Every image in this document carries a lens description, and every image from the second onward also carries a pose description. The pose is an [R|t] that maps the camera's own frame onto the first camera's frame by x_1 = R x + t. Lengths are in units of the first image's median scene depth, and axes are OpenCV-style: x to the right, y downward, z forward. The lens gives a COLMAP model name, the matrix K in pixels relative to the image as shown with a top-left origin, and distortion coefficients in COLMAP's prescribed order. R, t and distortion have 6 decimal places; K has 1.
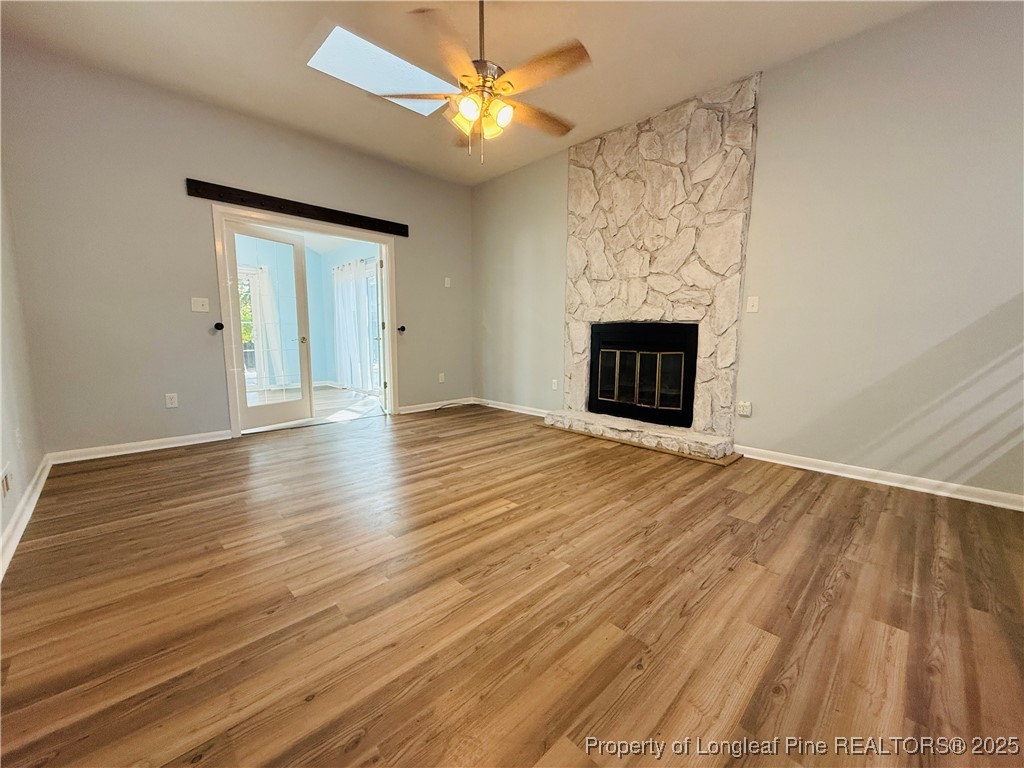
lens RADIAL K [[408.0, 0, 511.4], [0, 408.0, 387.4], [0, 0, 1]] dist [-0.009718, -0.000893]
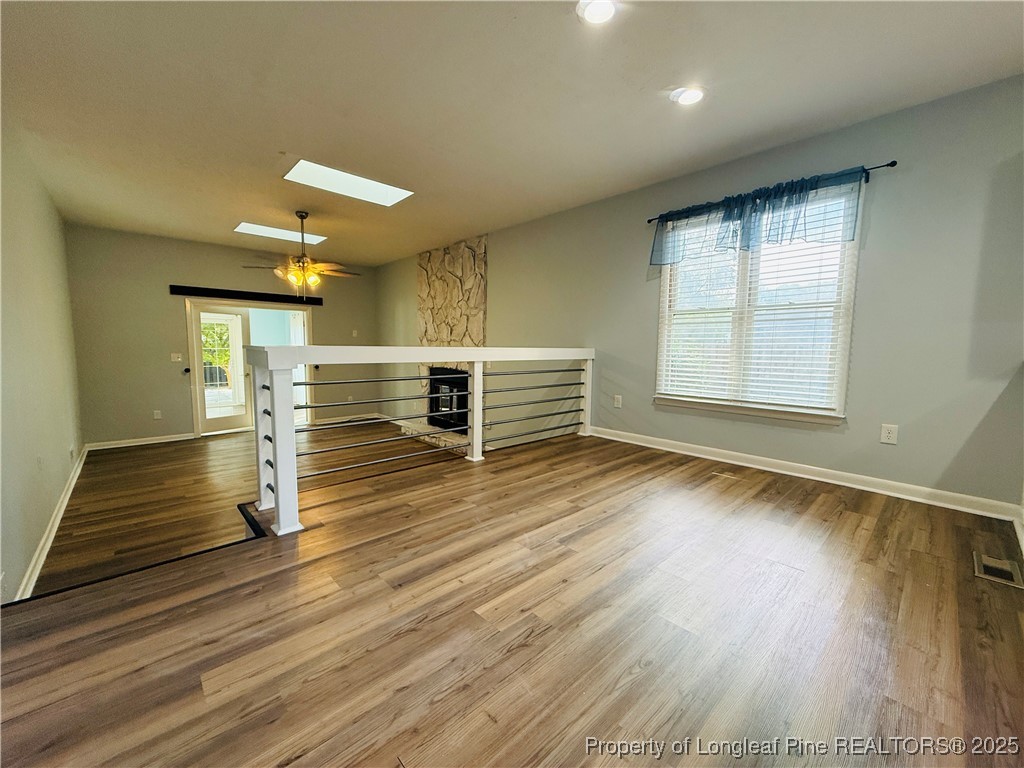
lens RADIAL K [[408.0, 0, 513.4], [0, 408.0, 385.9], [0, 0, 1]] dist [-0.009718, -0.000893]
pose [[0.999675, 0.012286, -0.022333, 0.644810], [-0.012936, 0.999489, -0.029224, -0.054715], [0.021963, 0.029503, 0.999323, -0.621279]]
